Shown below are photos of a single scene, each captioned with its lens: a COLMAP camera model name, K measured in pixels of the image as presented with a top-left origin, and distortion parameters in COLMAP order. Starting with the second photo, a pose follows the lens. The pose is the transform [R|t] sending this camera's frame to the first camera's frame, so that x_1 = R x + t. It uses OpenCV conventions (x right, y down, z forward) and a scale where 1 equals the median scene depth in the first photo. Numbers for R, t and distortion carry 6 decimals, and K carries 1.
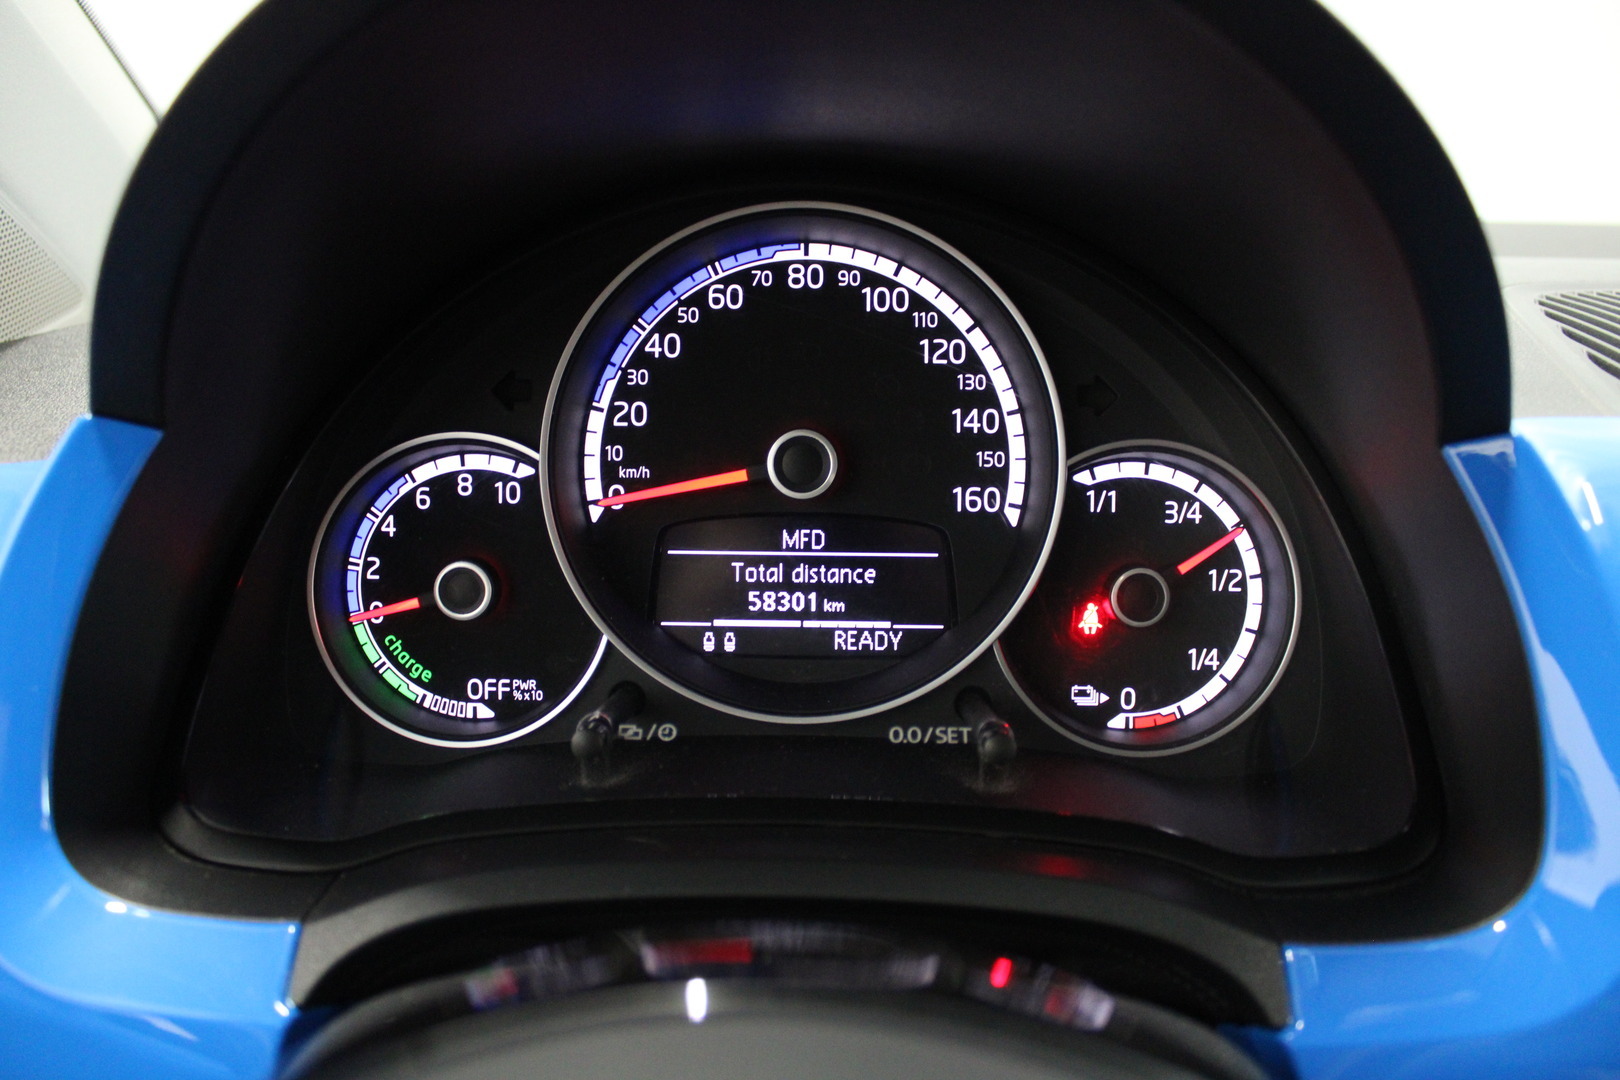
lens RADIAL K [[1336.3, 0, 813.8], [0, 1336.3, 523.5], [0, 0, 1]] dist [-0.126824, 0.068710]
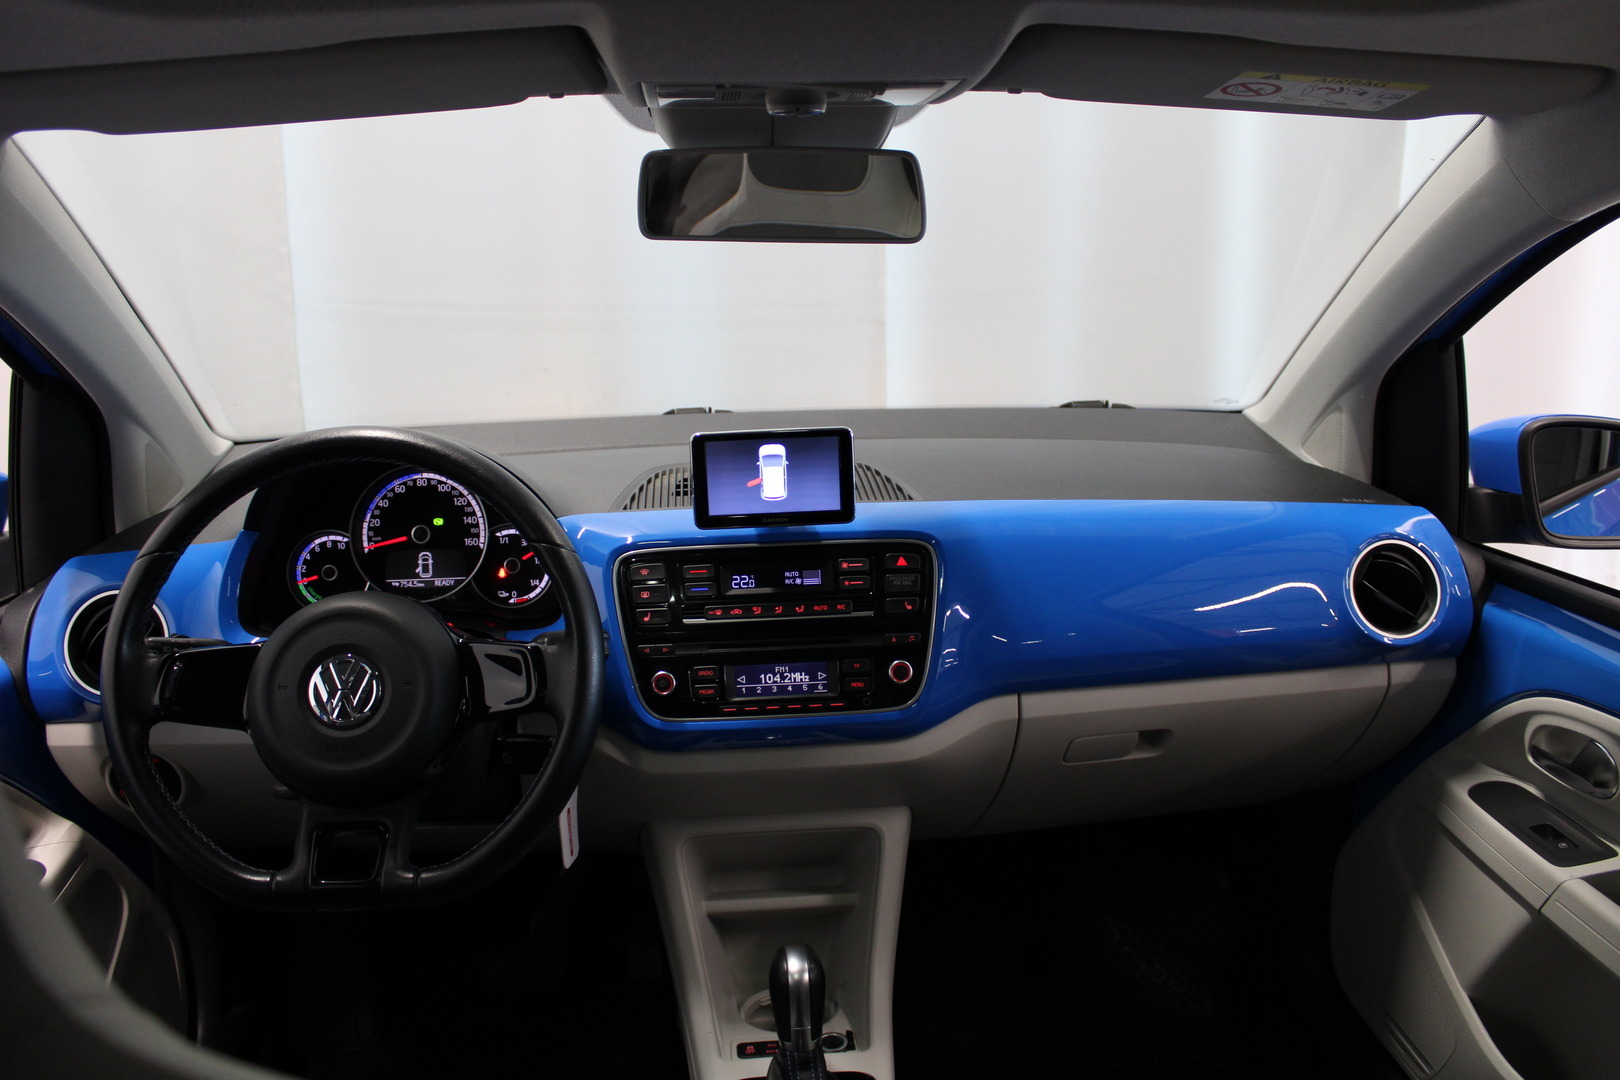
lens RADIAL K [[1336.3, 0, 793.3], [0, 1336.3, 502.5], [0, 0, 1]] dist [-0.126824, 0.068710]
pose [[0.994925, -0.046172, 0.089398, 0.676984], [0.052171, 0.996457, -0.065973, 0.159664], [-0.086035, 0.070302, 0.993809, -2.673487]]
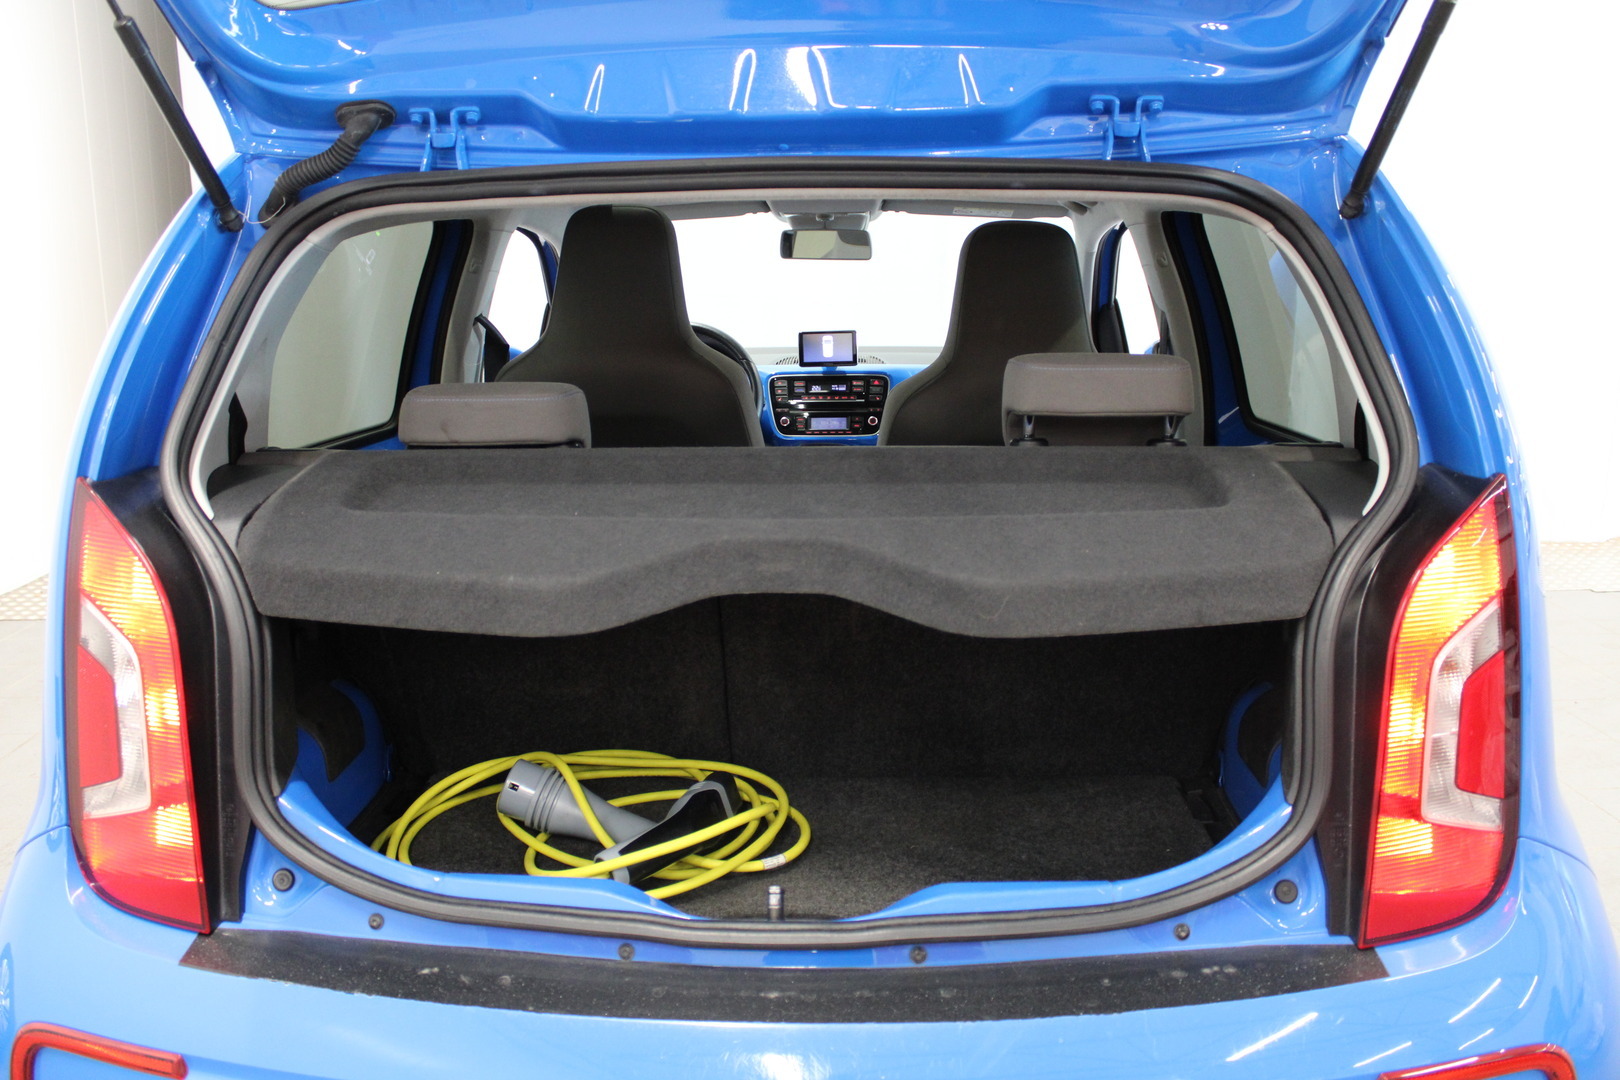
lens RADIAL K [[1336.3, 0, 808.0], [0, 1336.3, 537.1], [0, 0, 1]] dist [-0.126824, 0.068710]
pose [[0.999737, -0.010208, -0.020535, 0.956152], [0.008528, 0.996732, -0.080324, 1.817640], [0.021287, 0.080128, 0.996557, -8.065652]]
